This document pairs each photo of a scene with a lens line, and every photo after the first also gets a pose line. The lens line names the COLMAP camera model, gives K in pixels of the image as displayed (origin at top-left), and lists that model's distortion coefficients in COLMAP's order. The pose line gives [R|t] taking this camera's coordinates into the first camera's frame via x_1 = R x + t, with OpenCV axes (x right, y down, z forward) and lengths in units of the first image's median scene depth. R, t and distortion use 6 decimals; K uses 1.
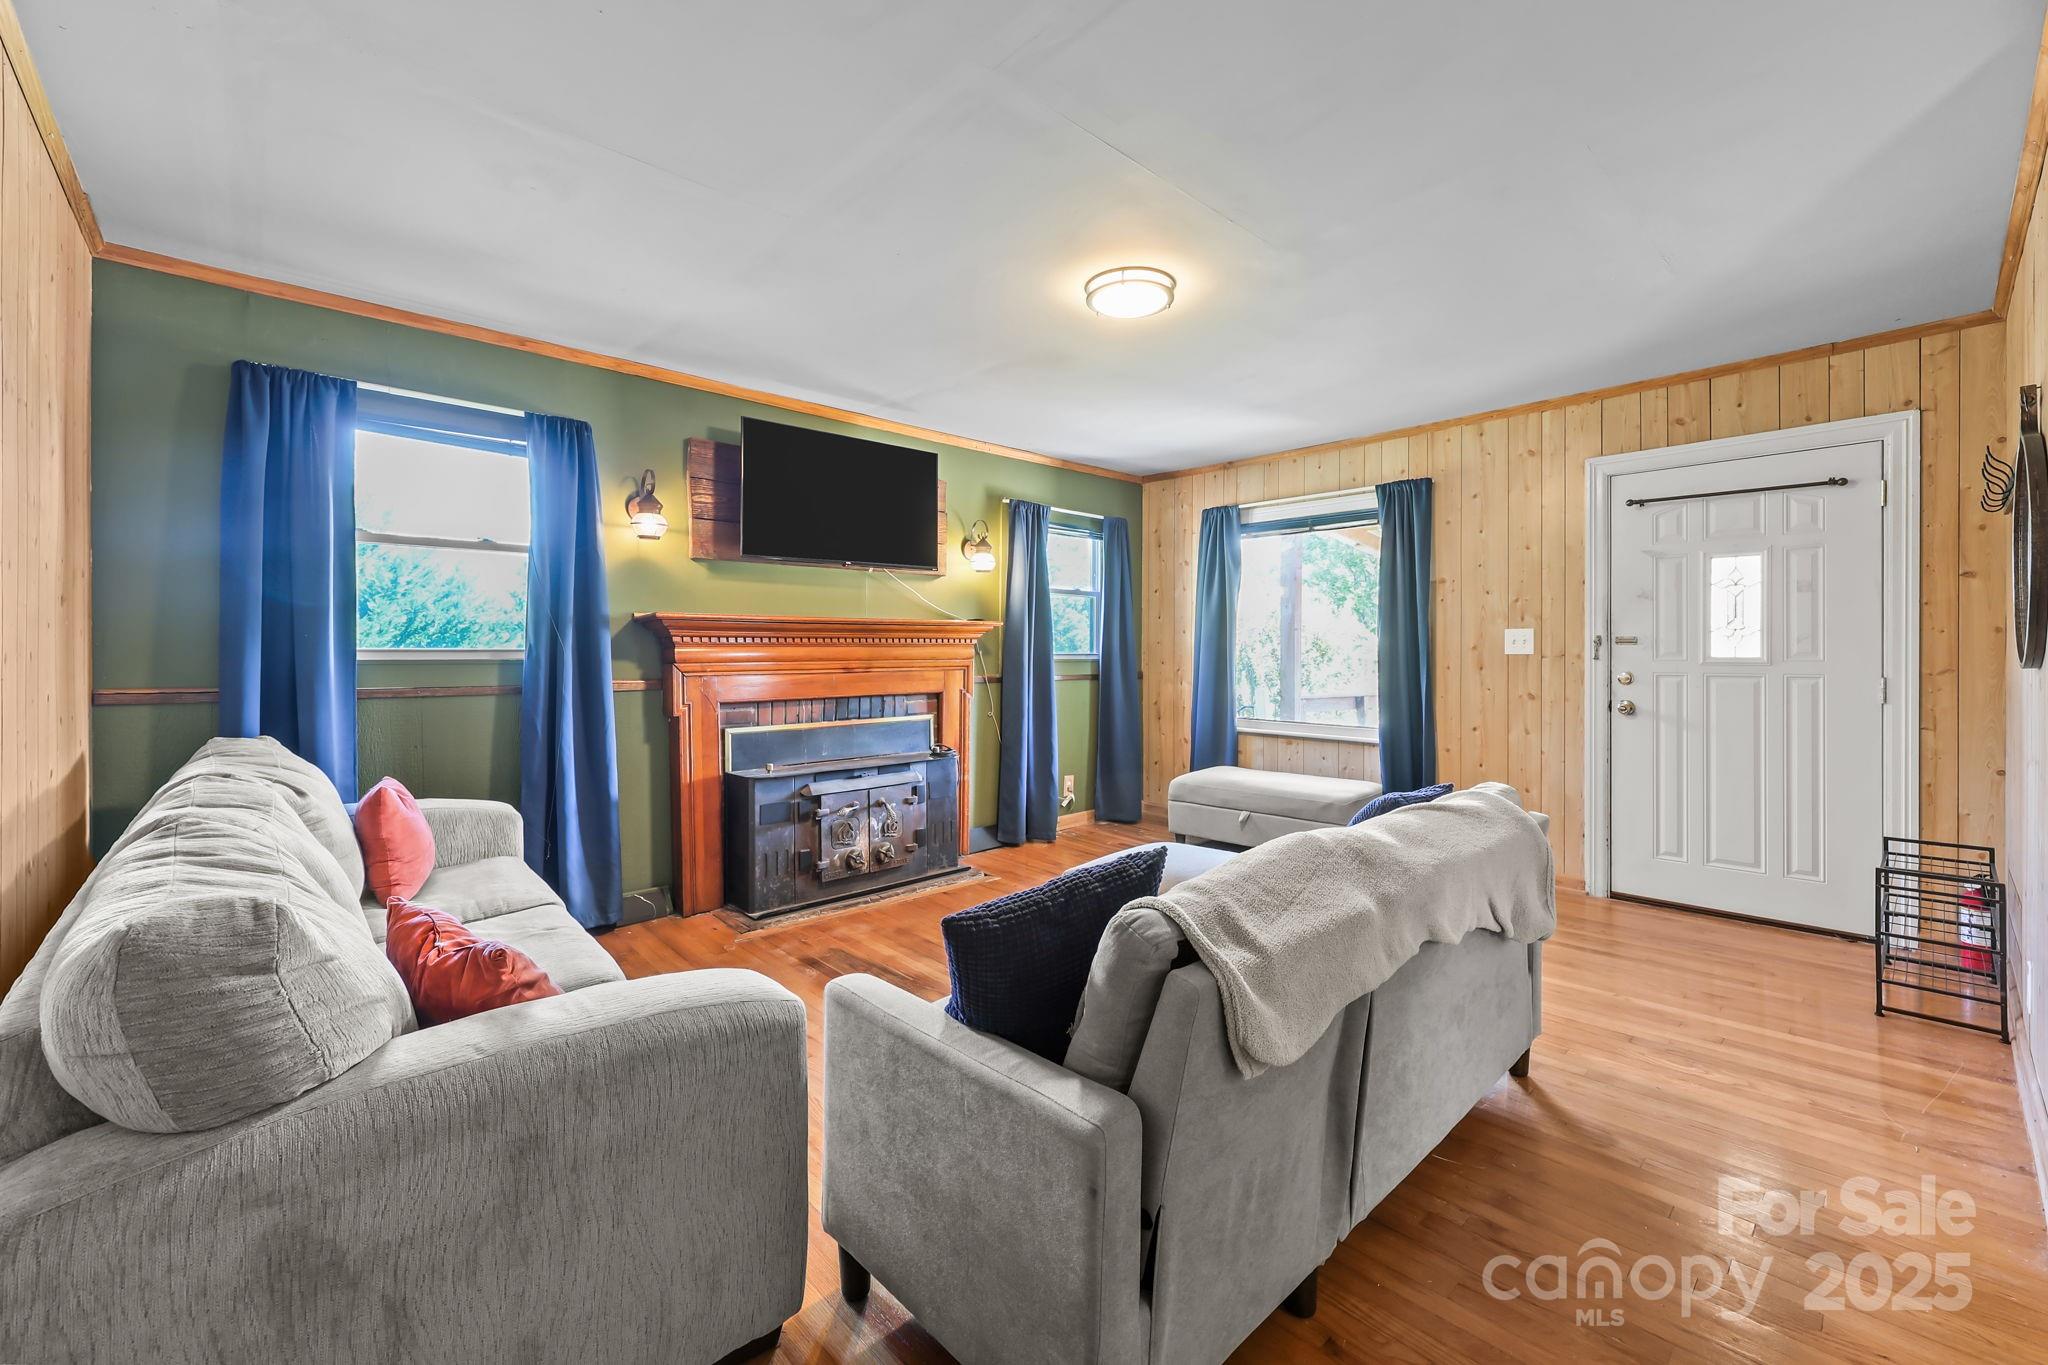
lens RADIAL K [[831.2, 0, 1020.9], [0, 831.2, 670.8], [0, 0, 1]] dist [-0.003702, 0.000985]
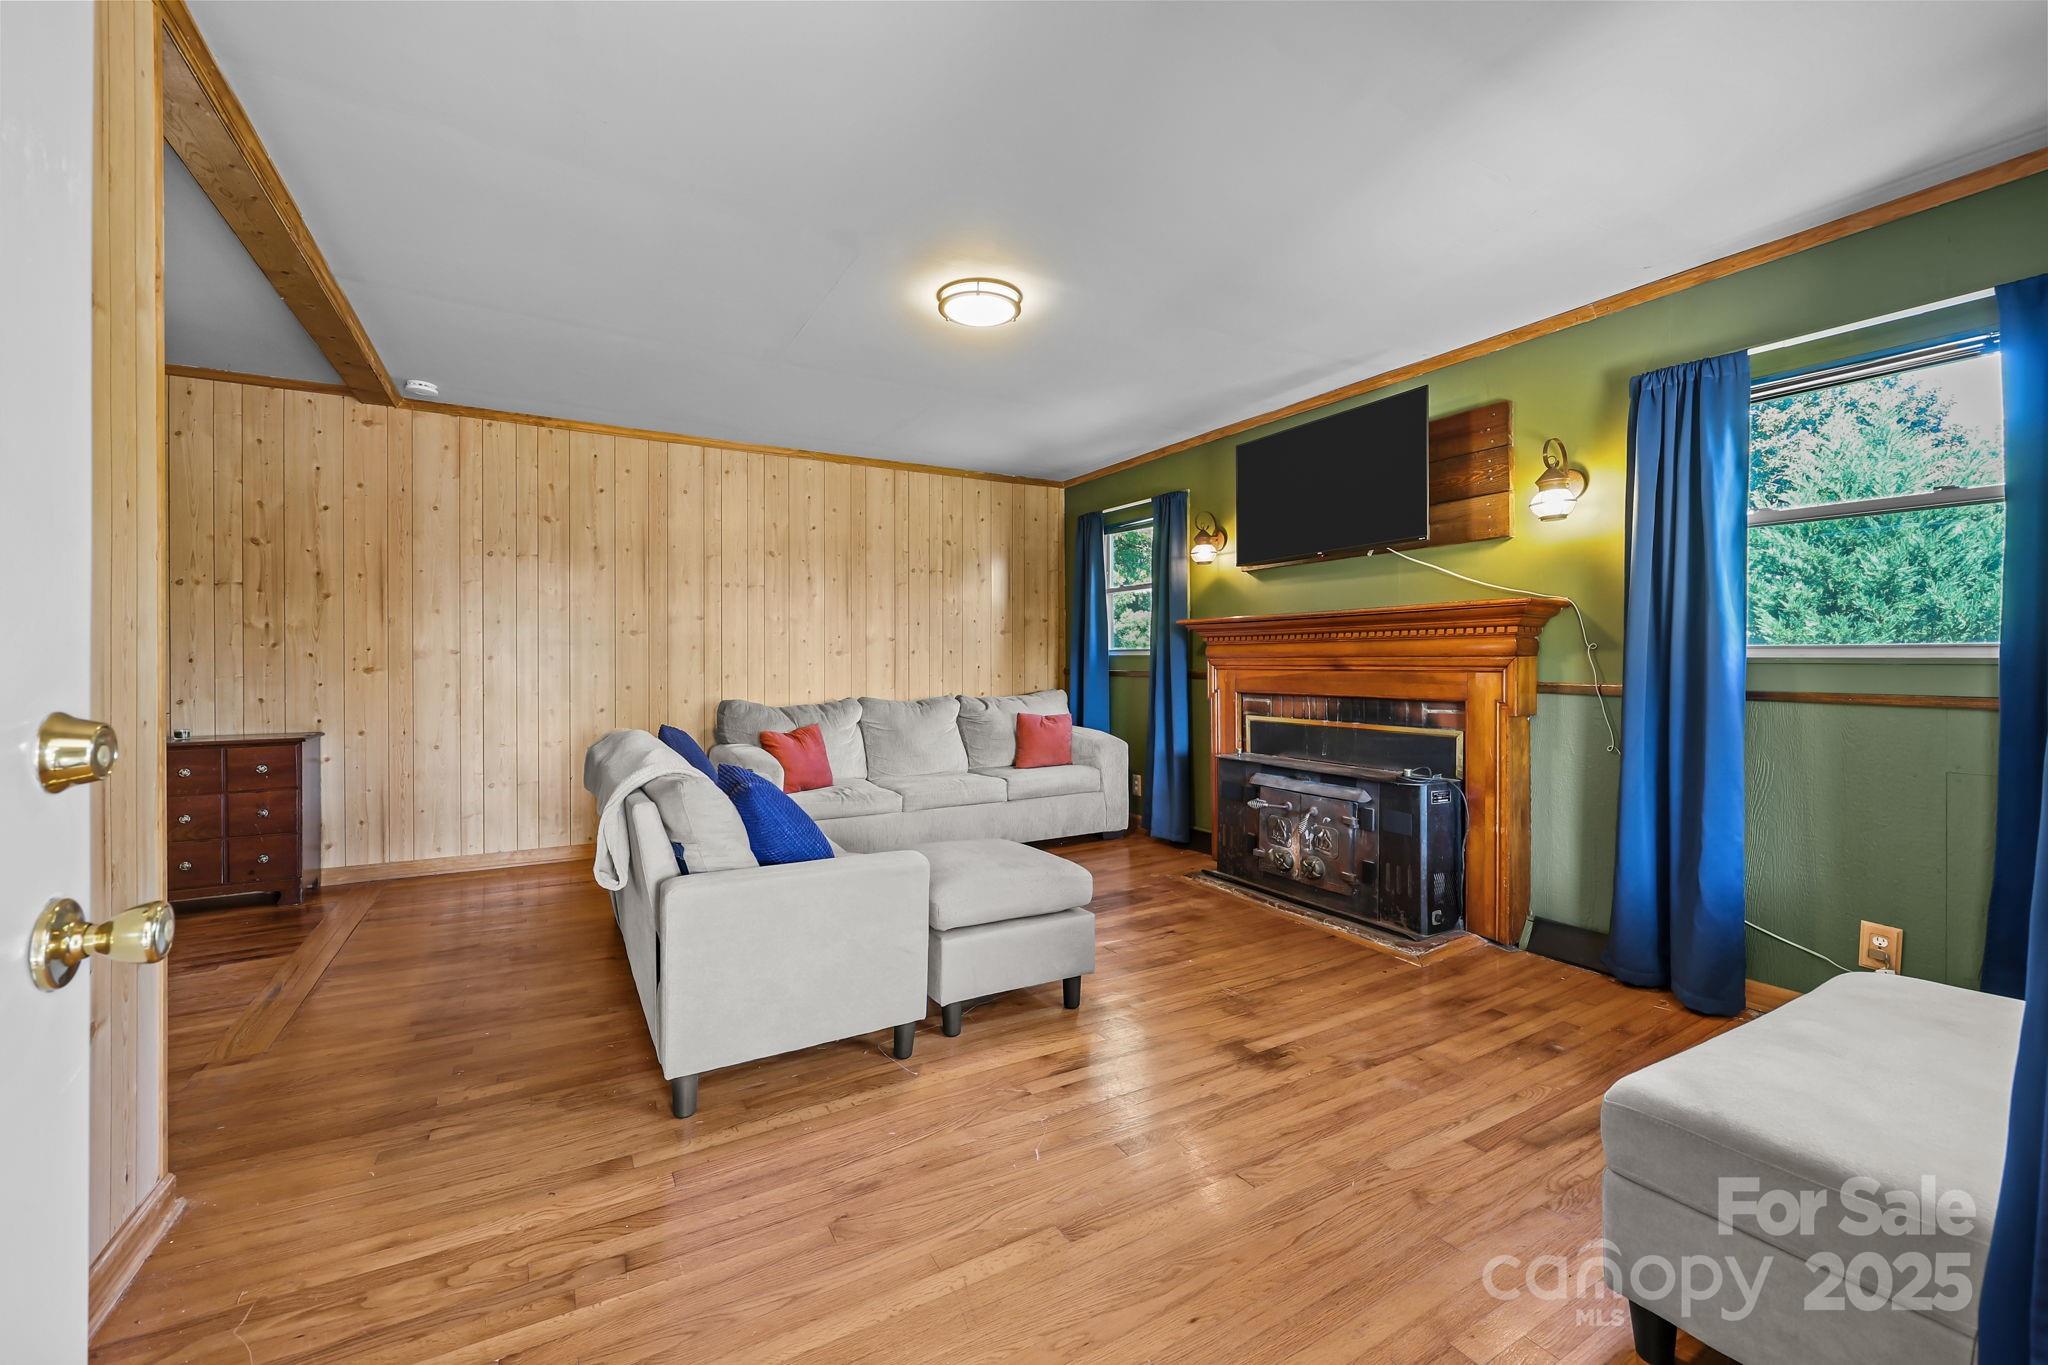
lens RADIAL K [[831.2, 0, 1022.0], [0, 831.2, 669.8], [0, 0, 1]] dist [-0.003702, 0.000985]
pose [[-0.232485, 0.016556, -0.972459, 0.810006], [-0.021341, 0.999528, 0.022119, -0.011513], [0.972366, 0.025895, -0.232022, 0.915368]]
